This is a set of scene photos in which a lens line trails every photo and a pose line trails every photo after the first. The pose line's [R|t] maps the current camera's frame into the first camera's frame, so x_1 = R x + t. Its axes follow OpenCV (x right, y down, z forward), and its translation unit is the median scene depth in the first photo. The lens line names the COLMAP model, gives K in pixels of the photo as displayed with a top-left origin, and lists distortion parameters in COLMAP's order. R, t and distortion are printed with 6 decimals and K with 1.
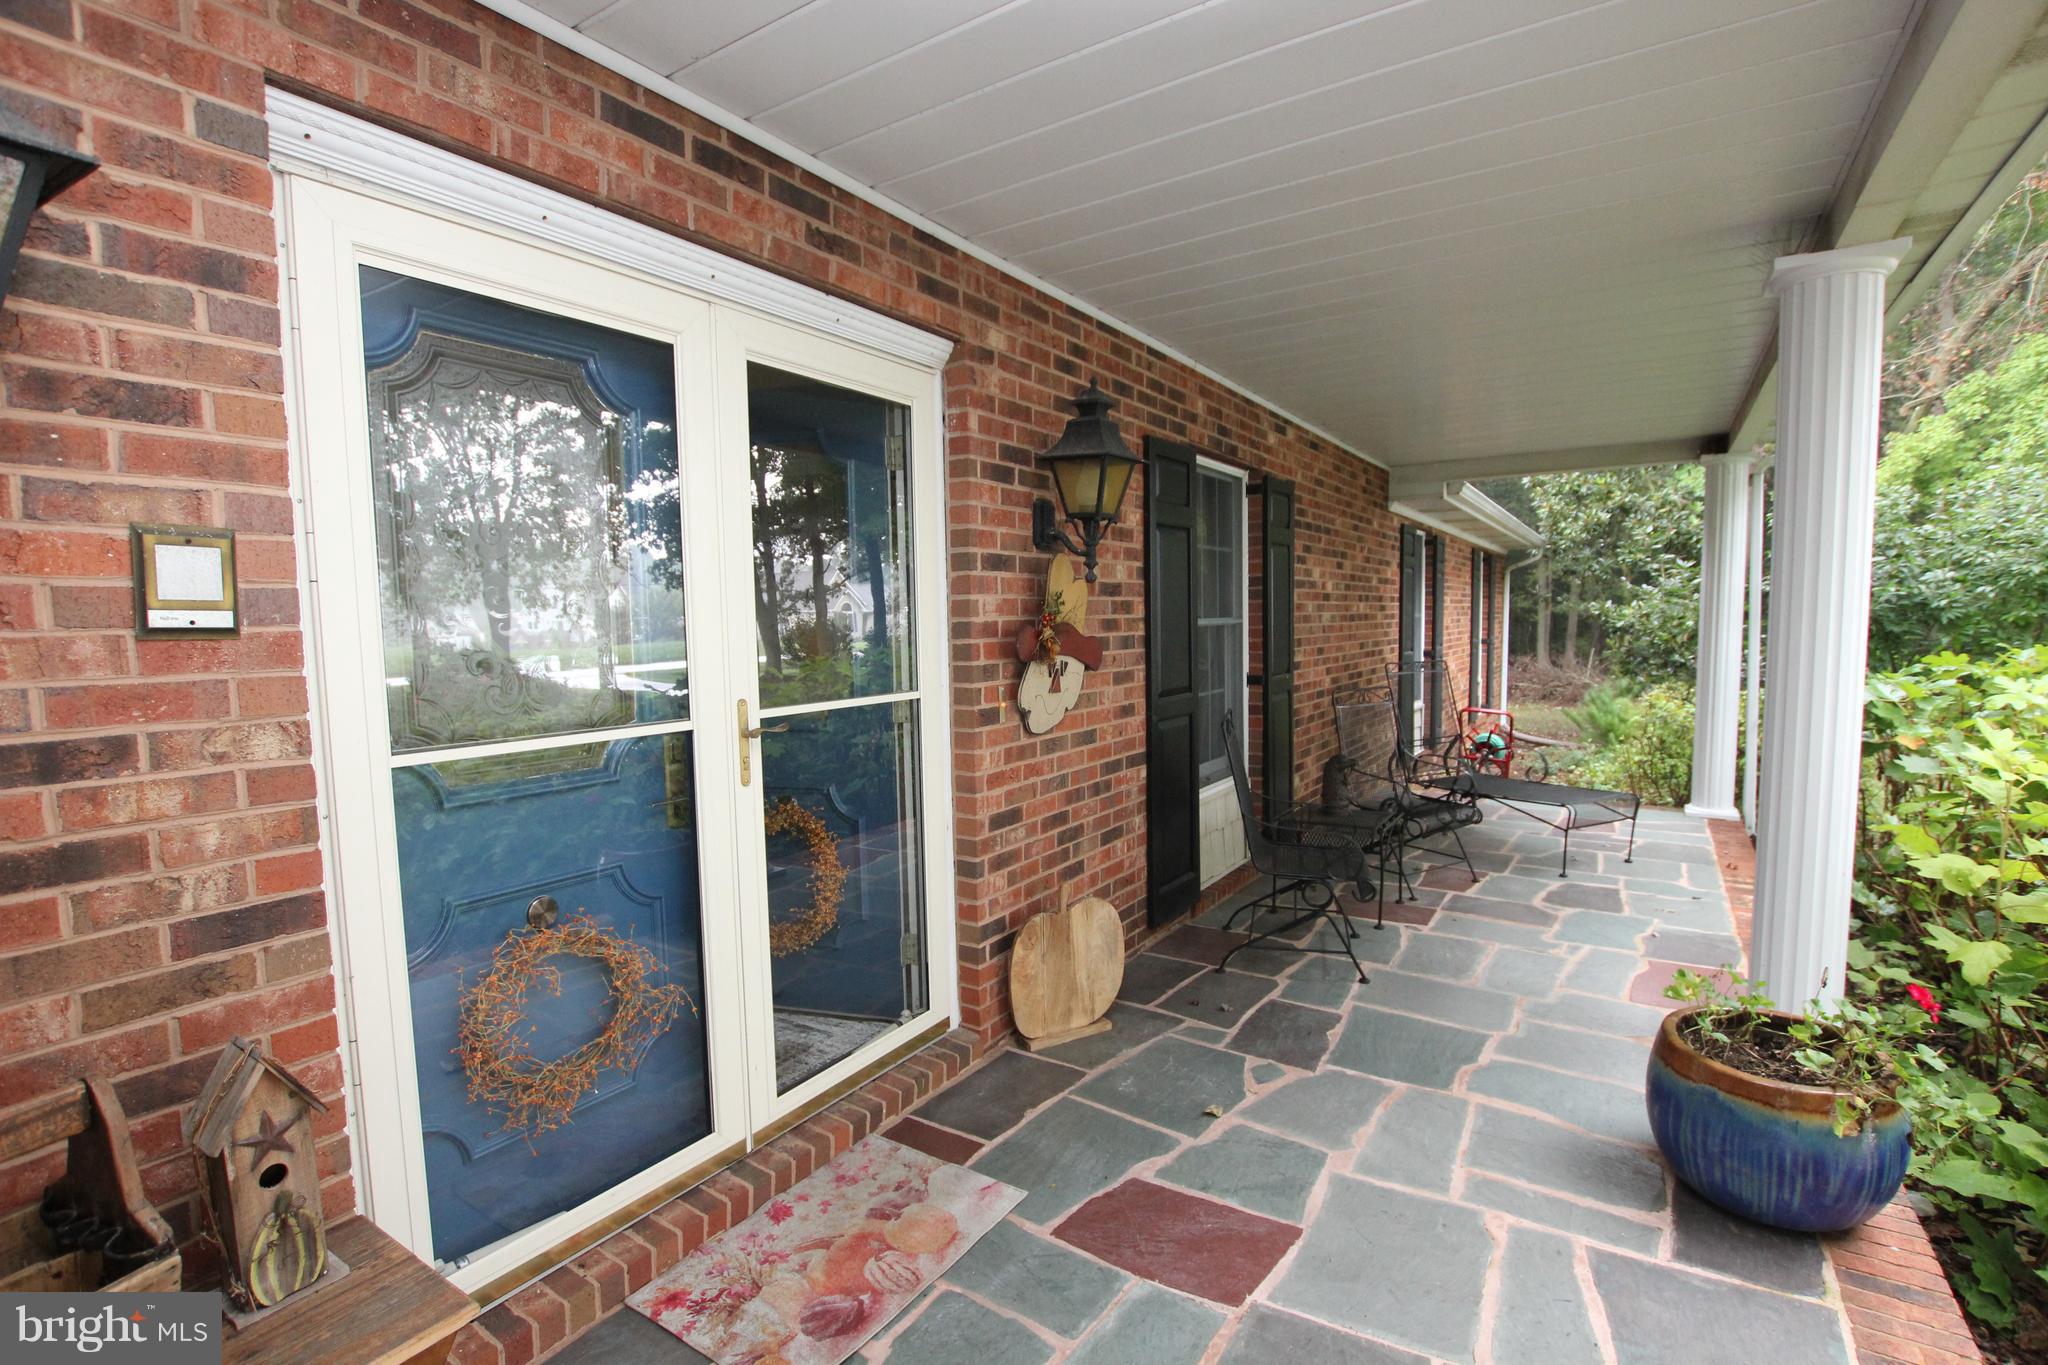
lens RADIAL K [[962.5, 0, 1029.8], [0, 962.5, 692.8], [0, 0, 1]] dist [-0.003995, -0.000358]
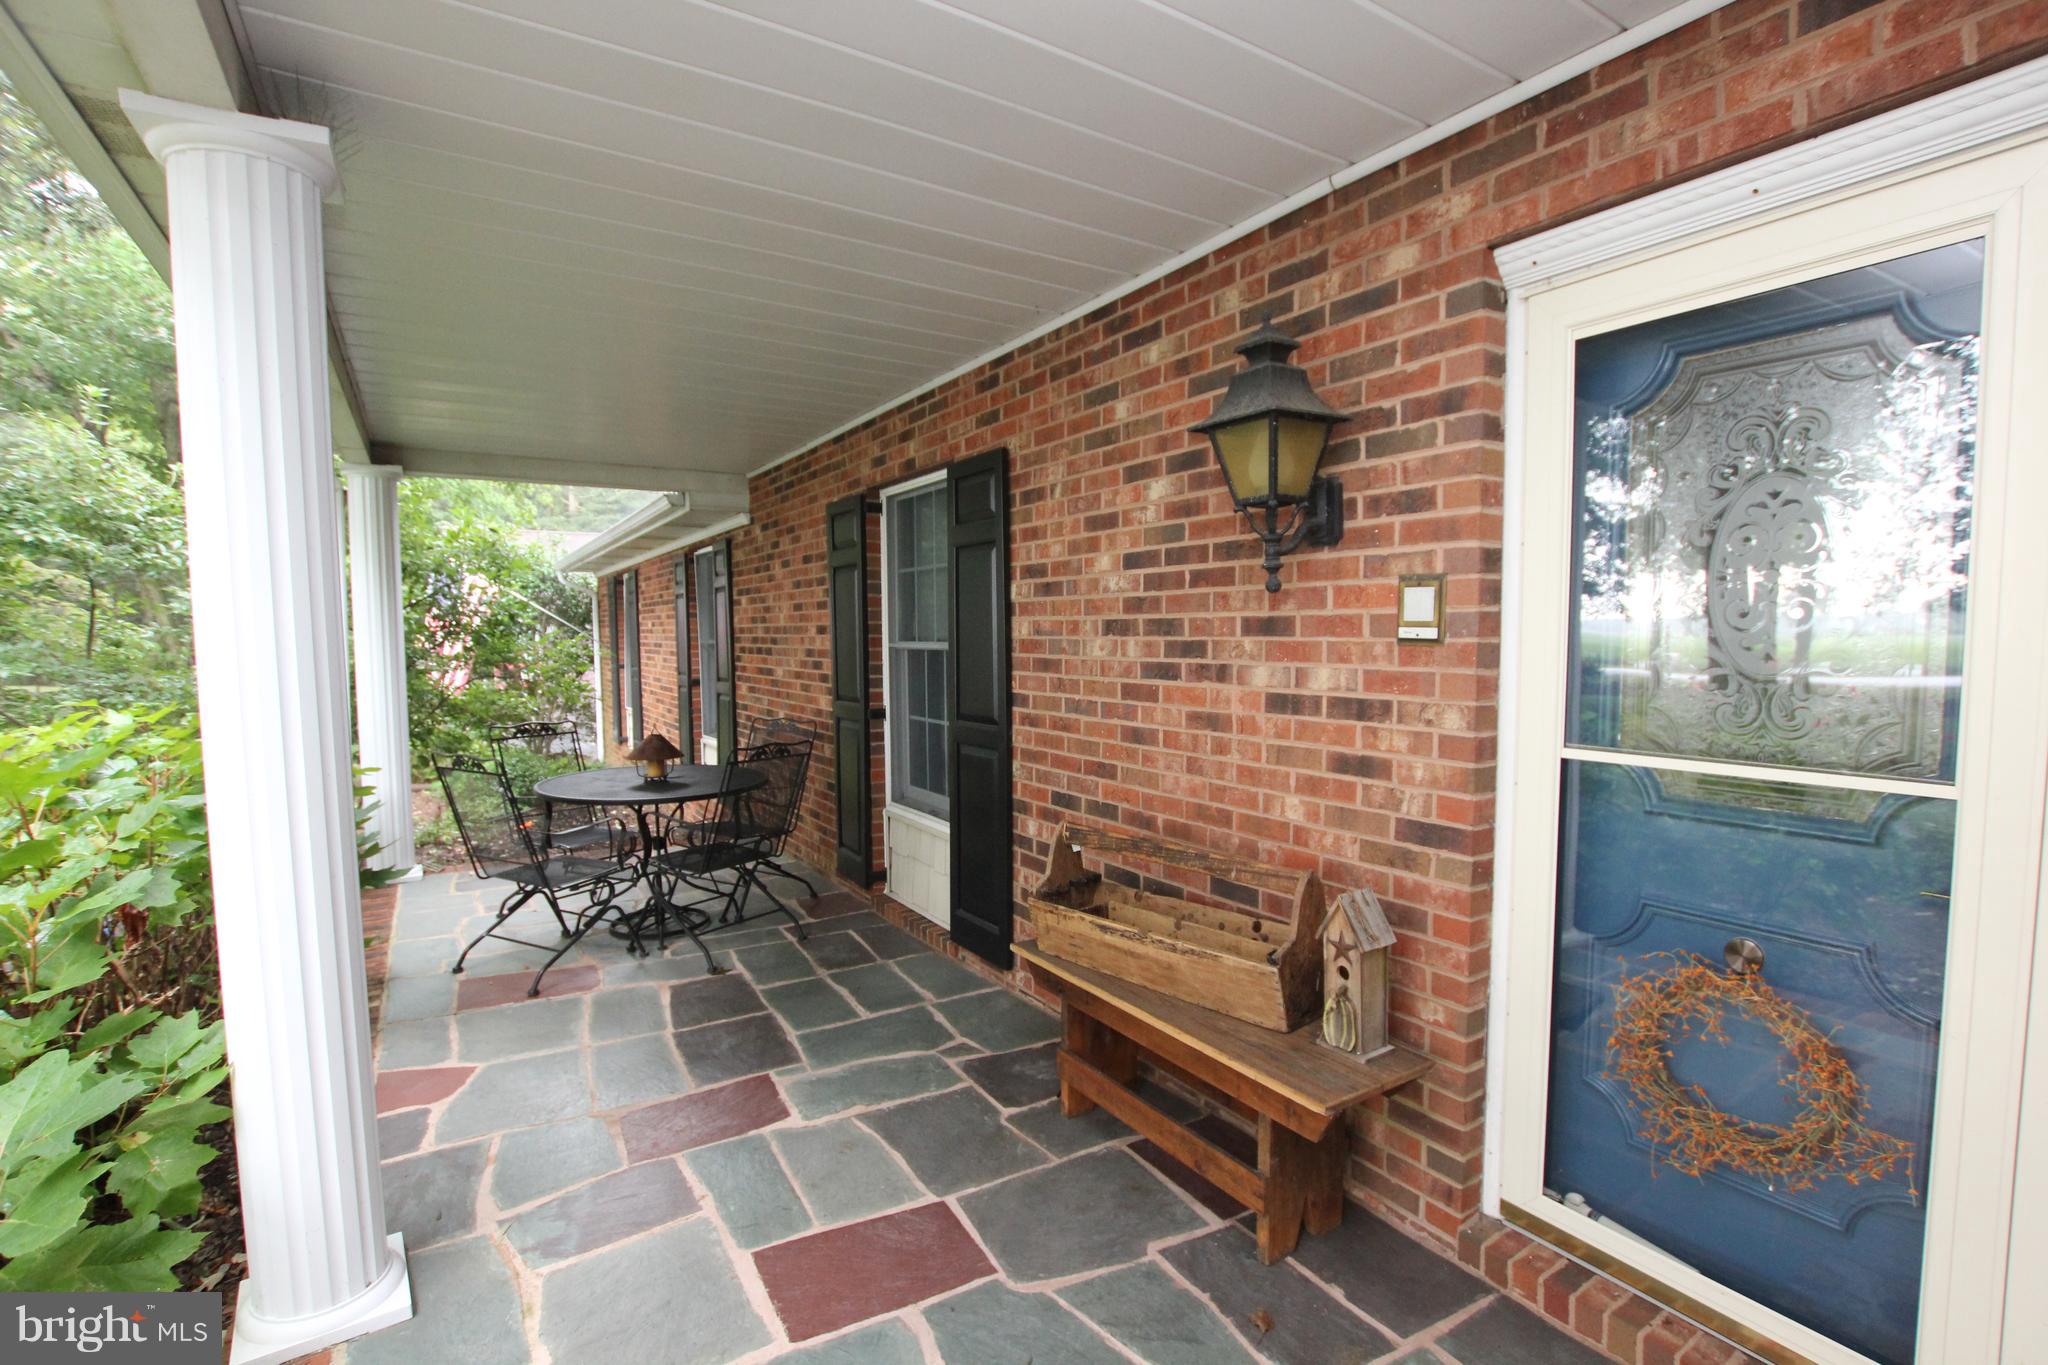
lens RADIAL K [[962.5, 0, 1026.8], [0, 962.5, 690.1], [0, 0, 1]] dist [-0.003995, -0.000358]
pose [[-0.410405, 0.081266, -0.908275, 0.831601], [-0.056308, 0.991862, 0.114188, -0.126099], [0.910163, 0.098006, -0.402490, 1.042308]]
